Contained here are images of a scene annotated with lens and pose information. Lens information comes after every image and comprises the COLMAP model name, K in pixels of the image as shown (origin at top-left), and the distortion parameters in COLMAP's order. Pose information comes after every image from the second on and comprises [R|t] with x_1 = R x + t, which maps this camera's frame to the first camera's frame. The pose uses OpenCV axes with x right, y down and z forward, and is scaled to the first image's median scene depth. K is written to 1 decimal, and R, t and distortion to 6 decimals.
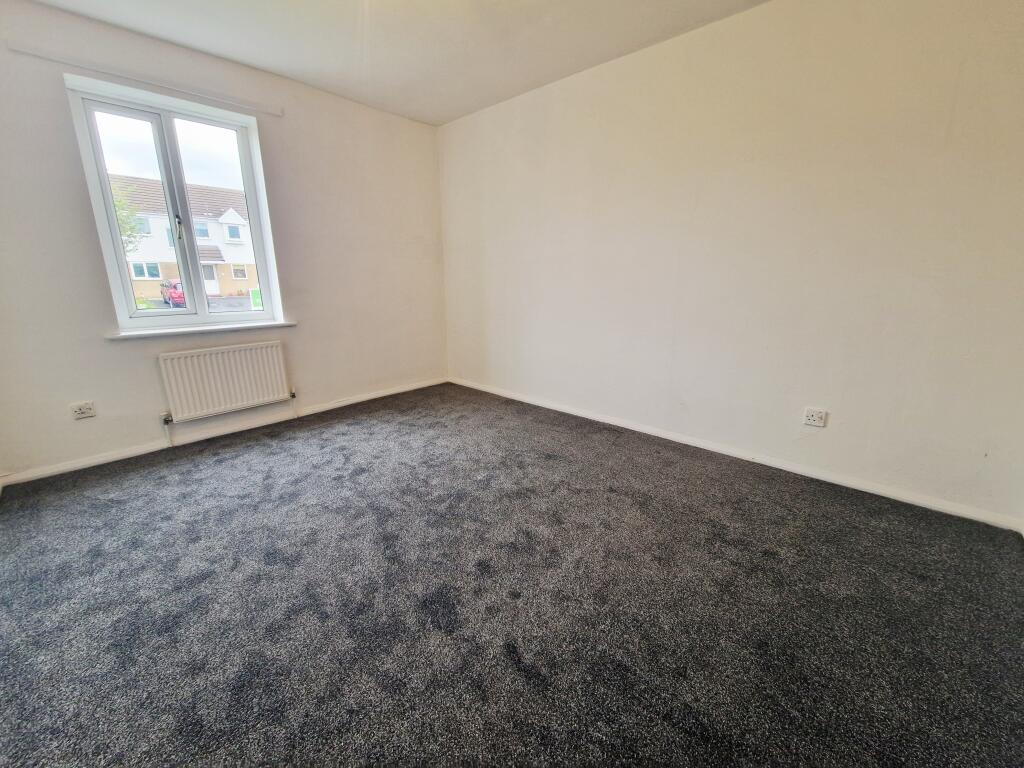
lens RADIAL K [[415.3, 0, 508.1], [0, 415.3, 383.3], [0, 0, 1]] dist [-0.000743, -0.000219]
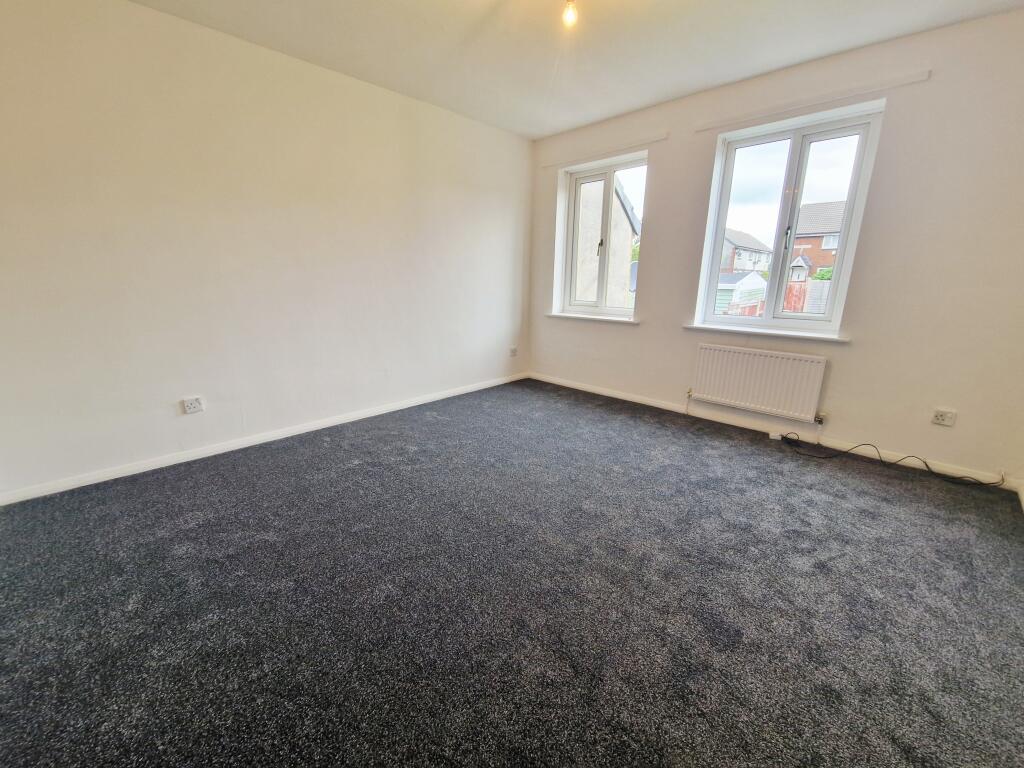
lens RADIAL K [[415.3, 0, 508.1], [0, 415.3, 383.3], [0, 0, 1]] dist [-0.000743, -0.000219]
pose [[-0.000109, 0.247832, -0.968803, 0.373475], [-0.264346, 0.934334, 0.239043, -0.097442], [0.964428, 0.256126, 0.065412, 0.363079]]
